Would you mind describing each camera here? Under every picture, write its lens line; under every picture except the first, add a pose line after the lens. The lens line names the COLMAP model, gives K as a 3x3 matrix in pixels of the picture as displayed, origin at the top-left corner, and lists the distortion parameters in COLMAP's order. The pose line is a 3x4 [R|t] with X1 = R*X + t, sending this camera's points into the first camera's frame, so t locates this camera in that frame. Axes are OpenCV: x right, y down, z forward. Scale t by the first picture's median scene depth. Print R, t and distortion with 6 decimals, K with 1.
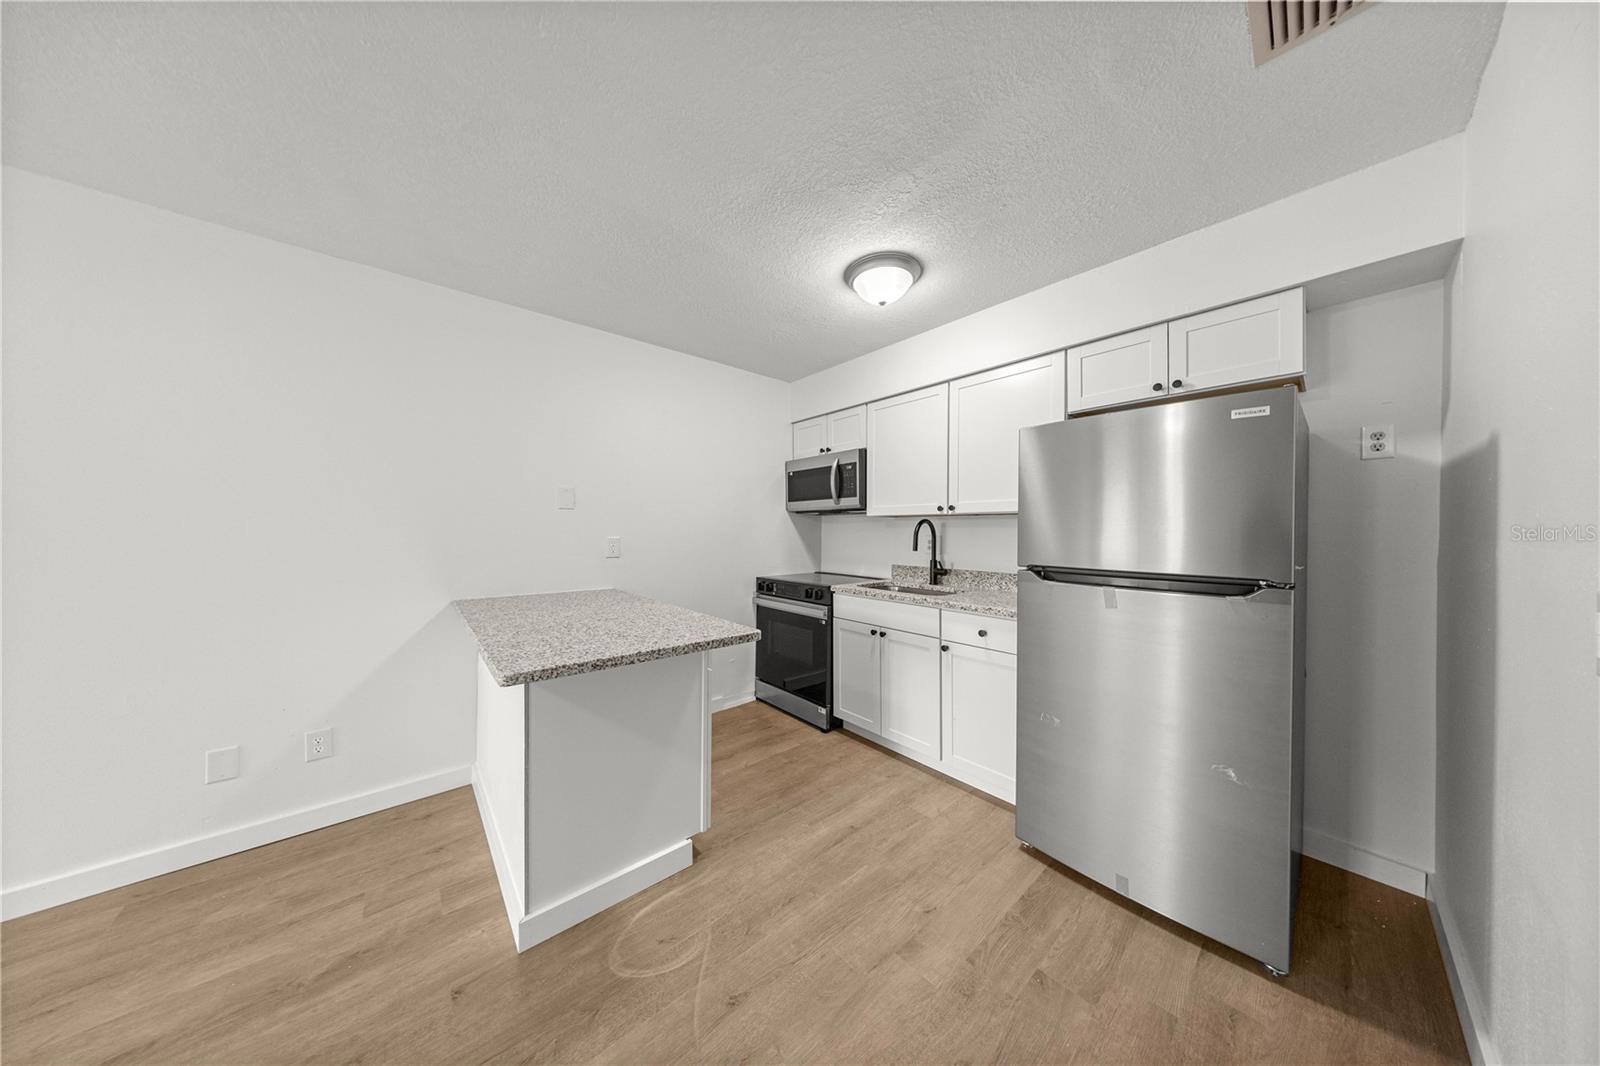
lens RADIAL K [[464.9, 0, 801.0], [0, 464.9, 526.8], [0, 0, 1]] dist [0.007854, -0.000745]
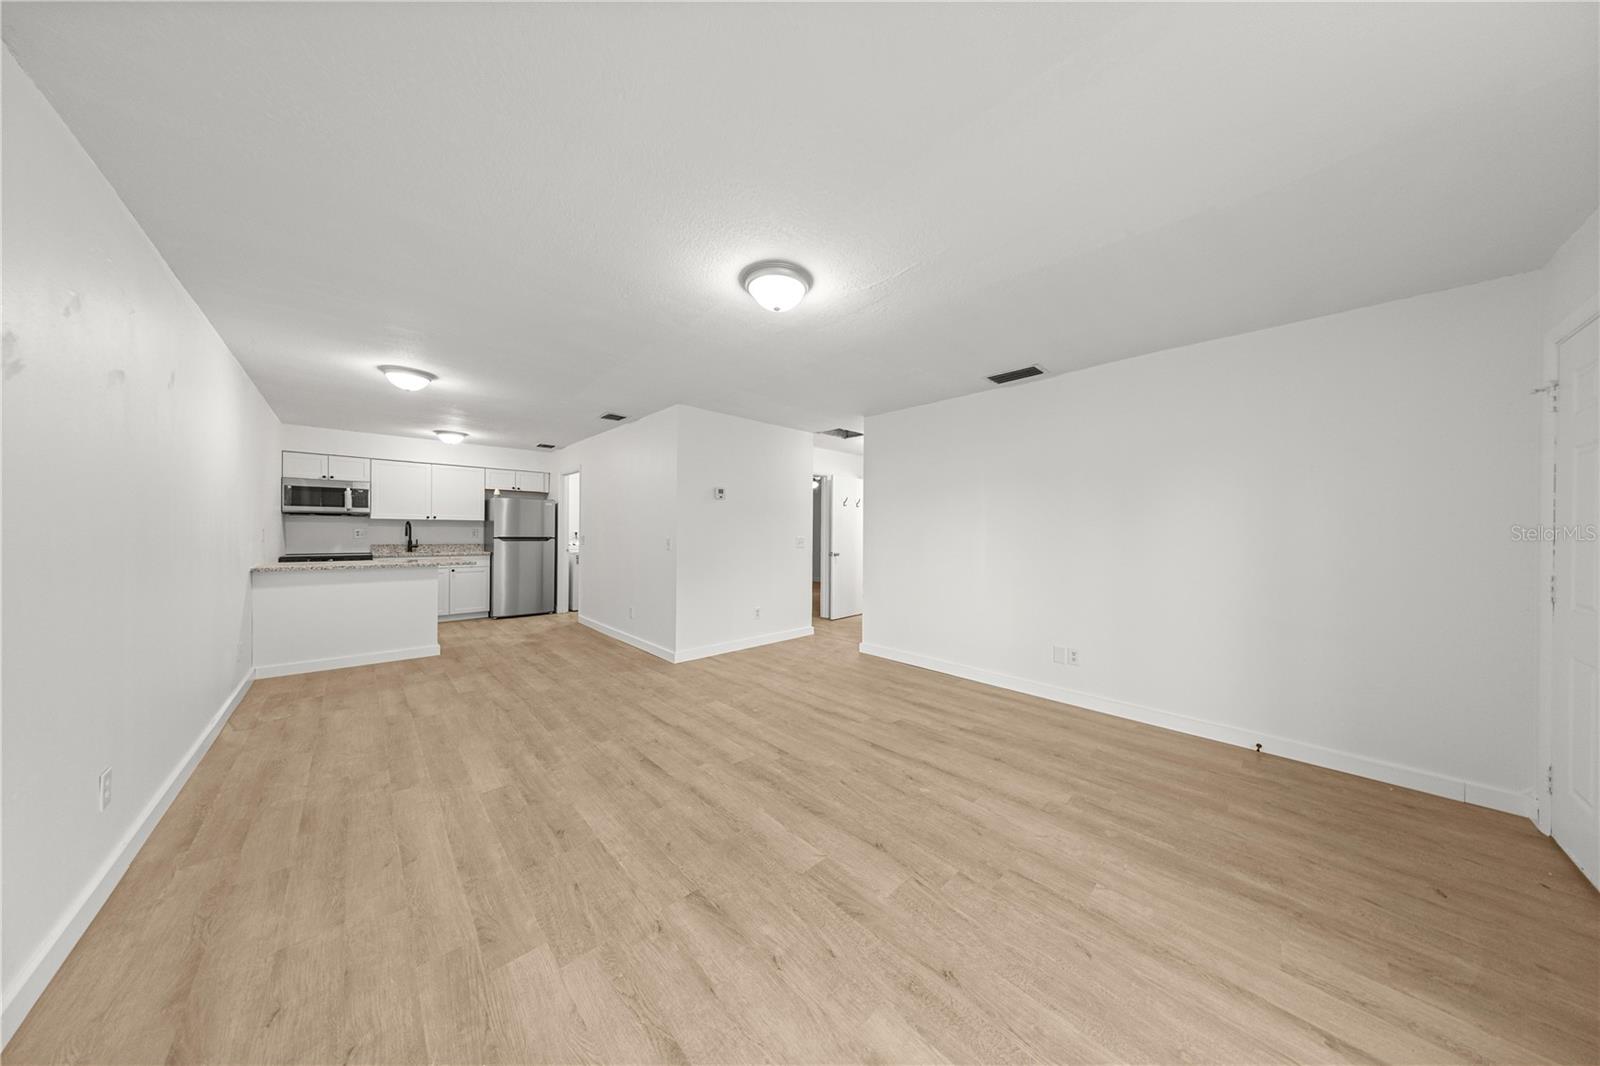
lens RADIAL K [[464.9, 0, 795.3], [0, 464.9, 531.1], [0, 0, 1]] dist [0.007854, -0.000745]
pose [[-0.049295, -0.004946, 0.998772, -2.995888], [-0.014276, 0.999889, 0.004247, -0.008183], [-0.998682, -0.014049, -0.049360, -1.022564]]
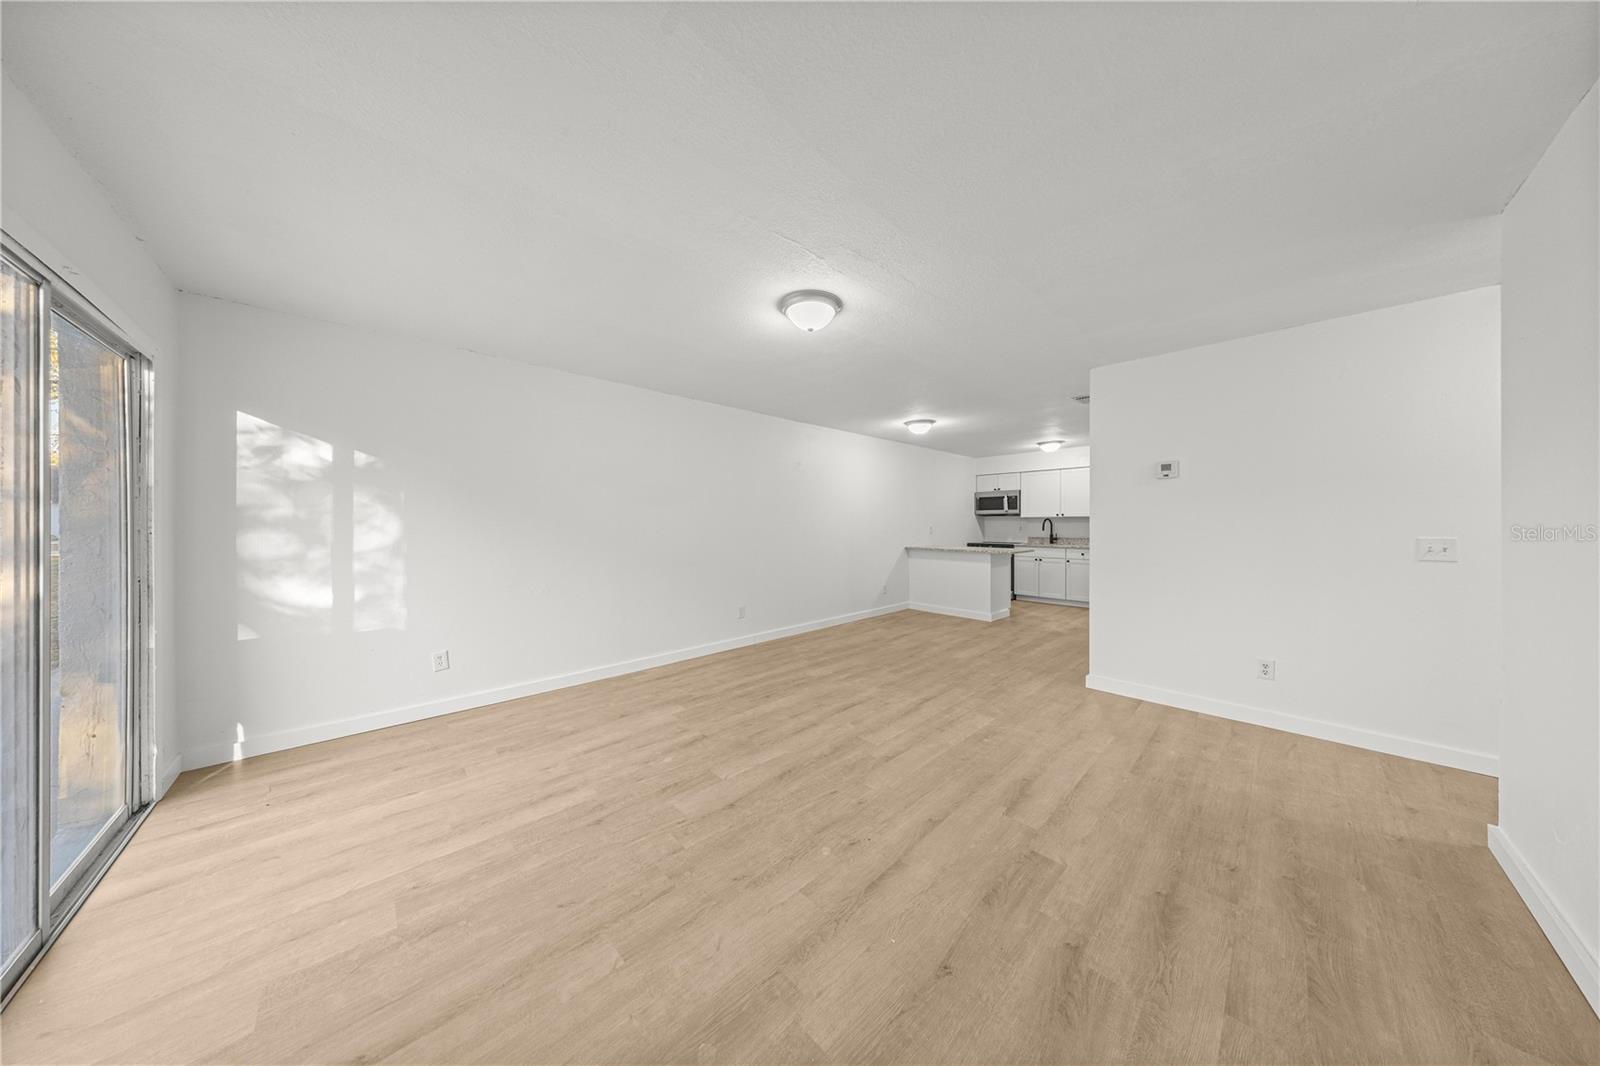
lens RADIAL K [[464.9, 0, 807.8], [0, 464.9, 527.6], [0, 0, 1]] dist [0.007854, -0.000745]
pose [[0.996796, -0.002011, 0.079965, -1.963828], [0.000788, 0.999882, 0.015325, -0.010998], [-0.079986, -0.015212, 0.996680, -2.309040]]
